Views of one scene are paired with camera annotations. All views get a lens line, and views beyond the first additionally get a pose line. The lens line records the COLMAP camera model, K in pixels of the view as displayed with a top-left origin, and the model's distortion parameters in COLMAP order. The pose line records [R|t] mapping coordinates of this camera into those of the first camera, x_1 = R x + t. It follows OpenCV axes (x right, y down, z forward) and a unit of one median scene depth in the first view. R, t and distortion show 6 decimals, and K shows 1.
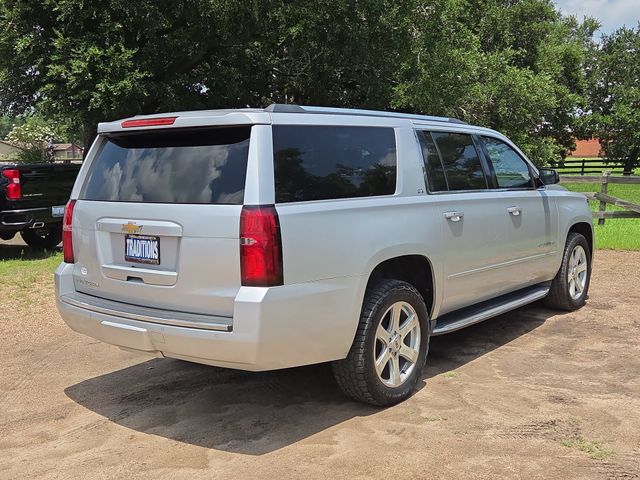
lens RADIAL K [[738.6, 0, 320.0], [0, 738.6, 240.0], [0, 0, 1]] dist [0.058479, -0.000326]
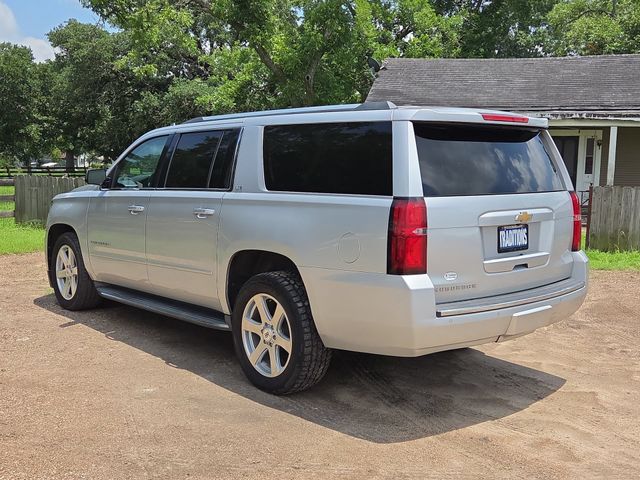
lens RADIAL K [[822.9, 0, 238.2], [0, 822.9, 237.2], [0, 0, 1]] dist [0.077459, 0.002934]
pose [[0.123295, -0.074554, 0.989566, -1.454321], [0.096869, 0.993316, 0.062767, -0.101018], [-0.987631, 0.088119, 0.129693, 1.229803]]
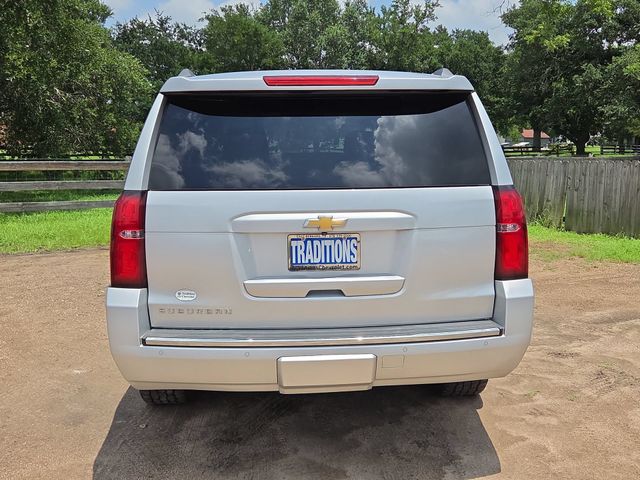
lens RADIAL K [[738.6, 0, 320.0], [0, 738.6, 240.0], [0, 0, 1]] dist [0.058479, -0.000326]
pose [[0.735211, -0.081723, 0.672894, -0.741057], [0.071278, 0.996523, 0.043148, -0.032149], [-0.674080, 0.016239, 0.738479, 0.453176]]
